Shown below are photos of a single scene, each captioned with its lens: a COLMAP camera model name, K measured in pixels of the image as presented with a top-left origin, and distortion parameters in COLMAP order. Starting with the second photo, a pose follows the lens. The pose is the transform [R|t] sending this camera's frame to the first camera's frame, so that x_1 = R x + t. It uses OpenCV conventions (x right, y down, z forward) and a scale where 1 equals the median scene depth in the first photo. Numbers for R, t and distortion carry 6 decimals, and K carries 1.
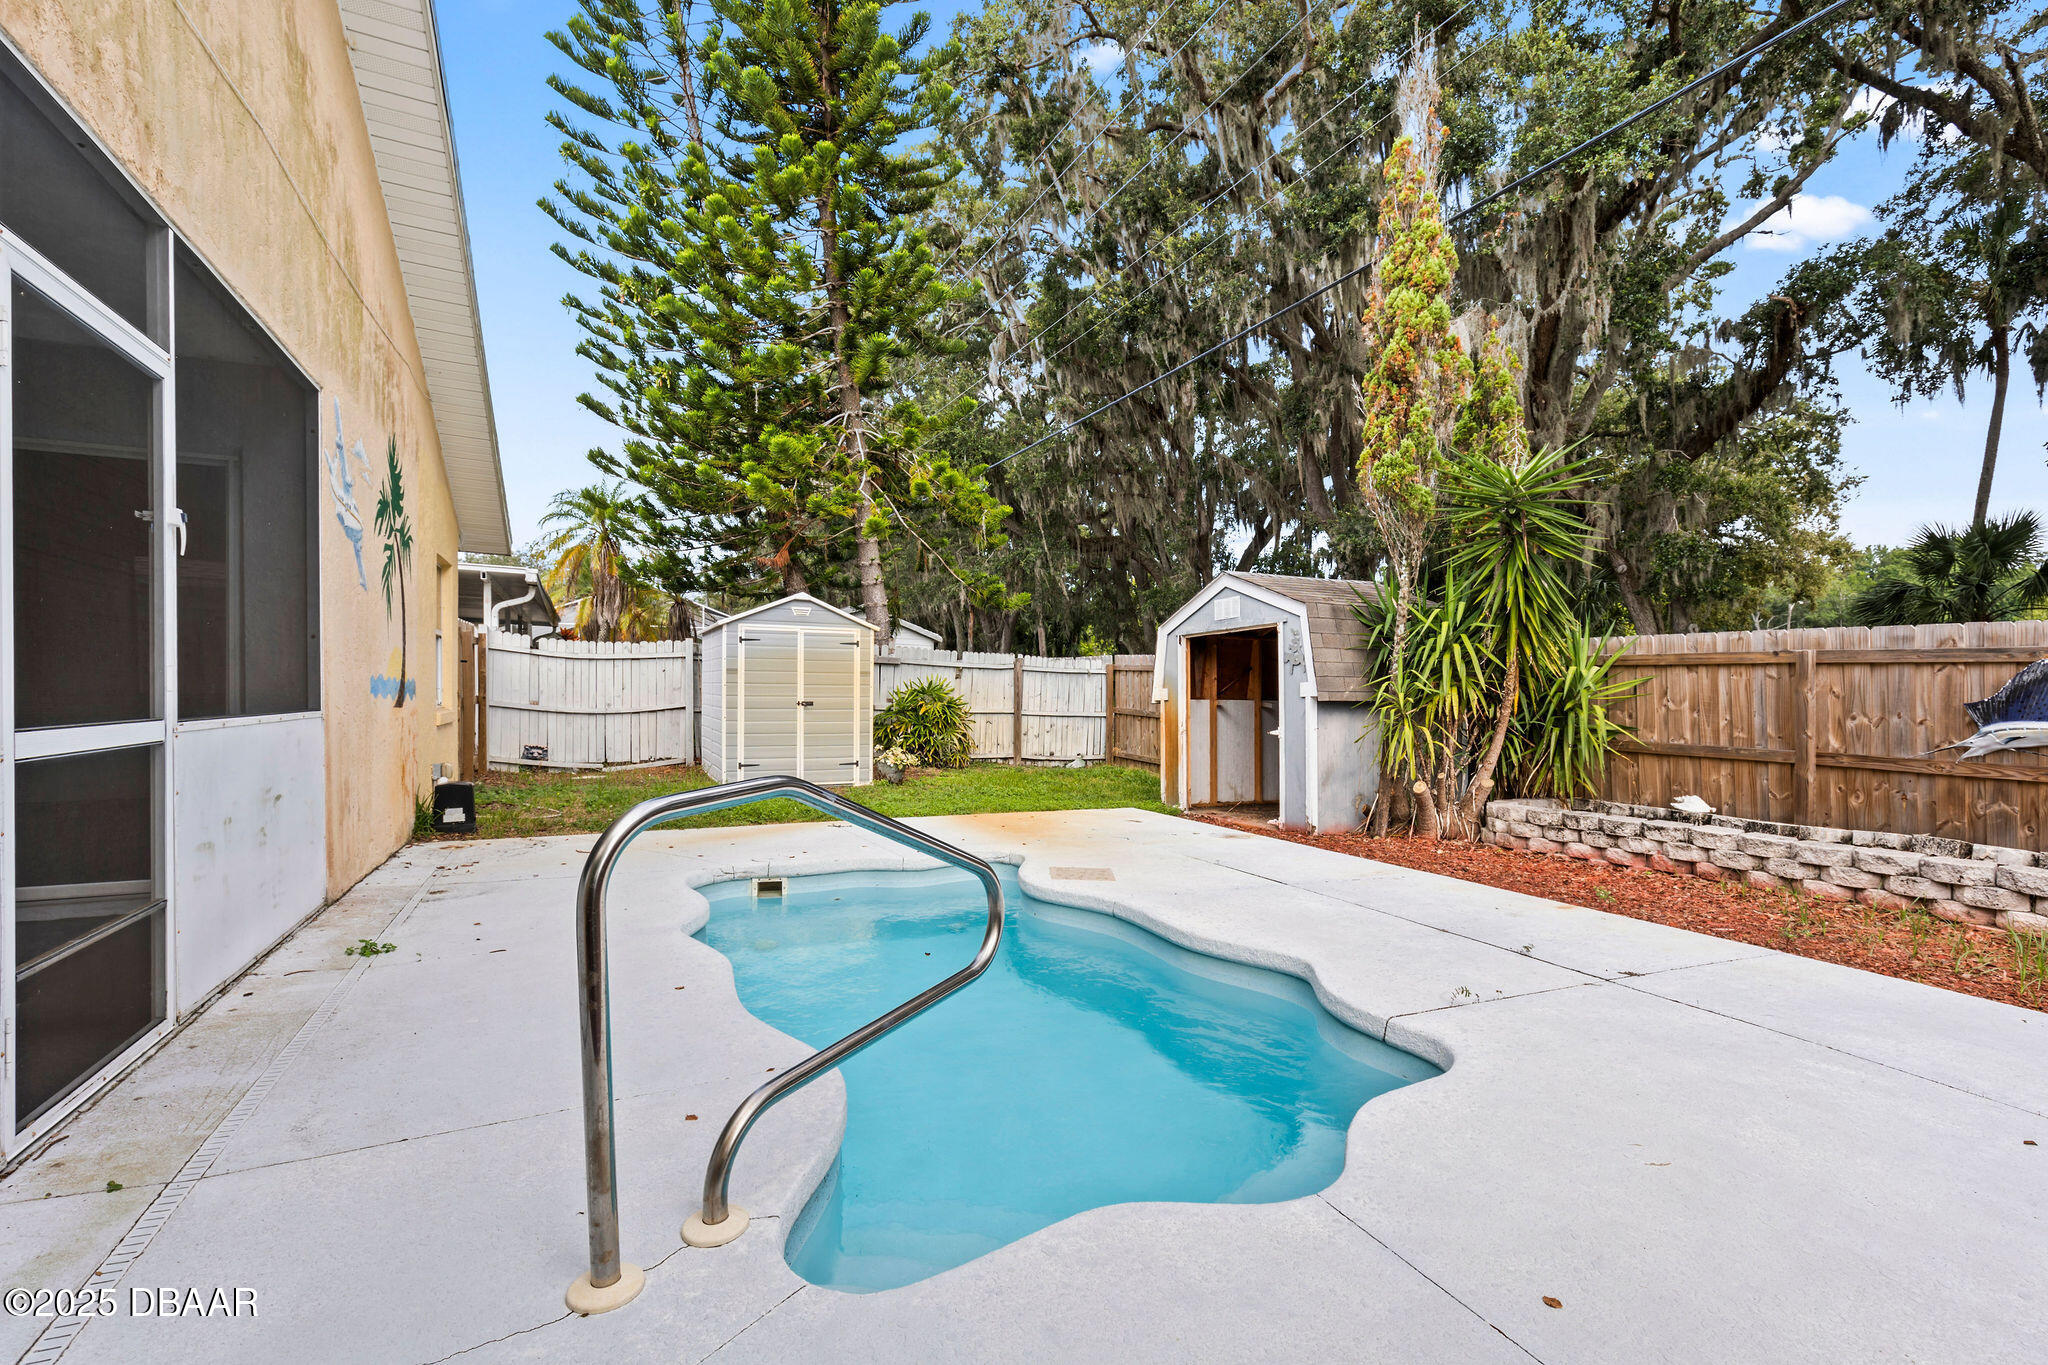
lens RADIAL K [[931.1, 0, 1033.8], [0, 931.1, 699.9], [0, 0, 1]] dist [0.007705, -0.000353]
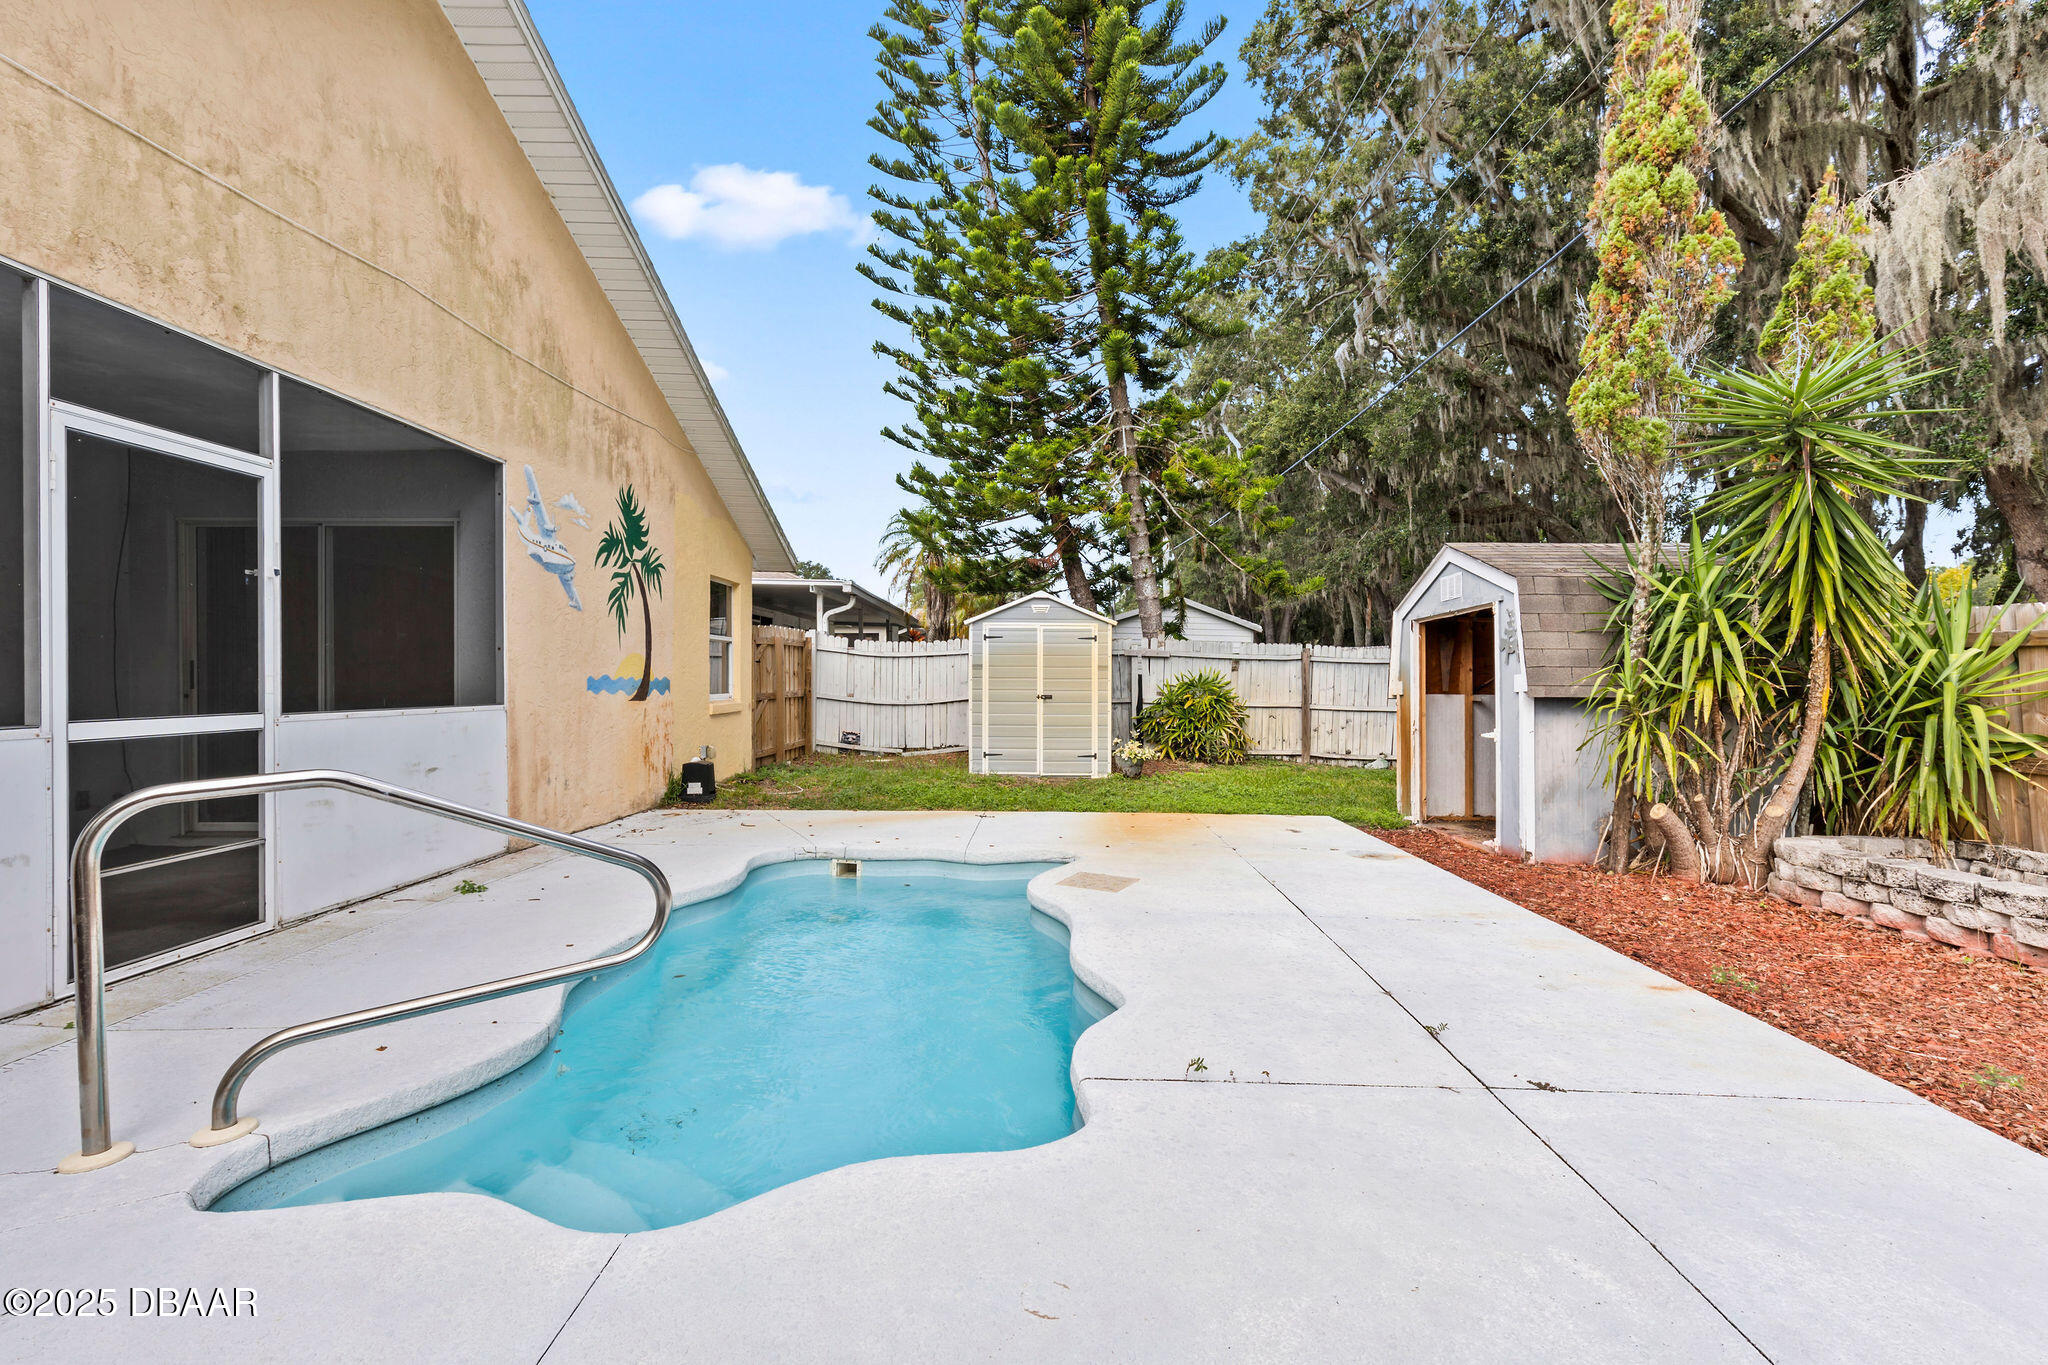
lens RADIAL K [[929.7, 0, 1028.6], [0, 929.7, 681.2], [0, 0, 1]] dist [0.005061, -0.000553]
pose [[0.897762, -0.004211, -0.440461, 0.290676], [-0.000275, 0.999949, -0.010120, -0.004990], [0.440481, 0.009206, 0.897715, 0.088352]]
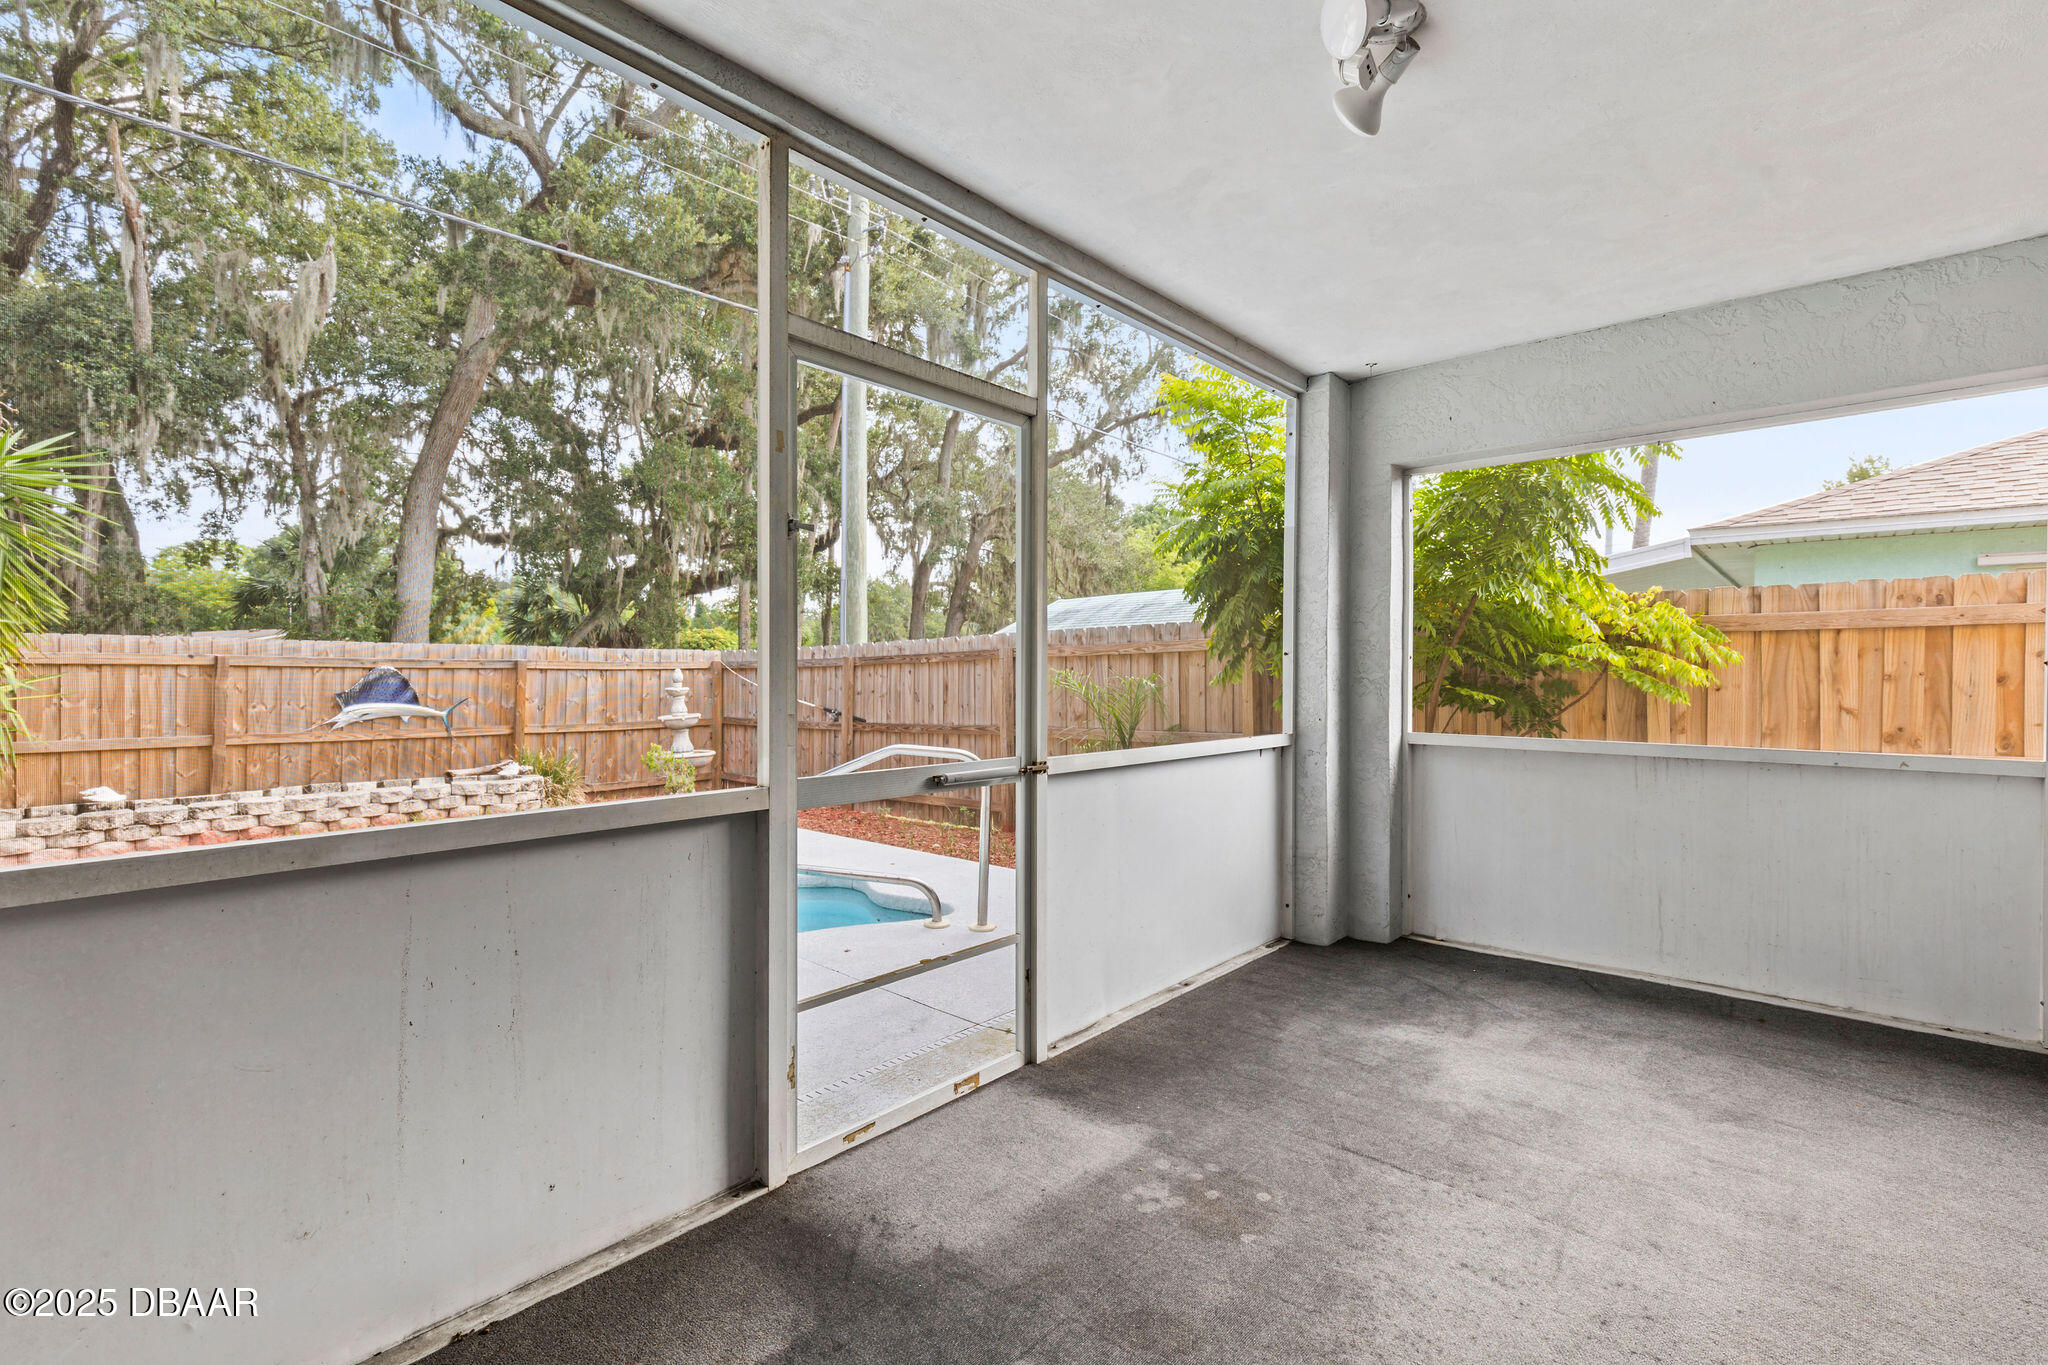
lens RADIAL K [[920.5, 0, 1025.4], [0, 920.5, 690.6], [0, 0, 1]] dist [0.010080, -0.000264]
pose [[-0.379096, -0.027127, 0.924960, -0.662642], [0.008742, 0.999421, 0.032894, -0.032571], [-0.925316, 0.020556, -0.378639, 0.418532]]
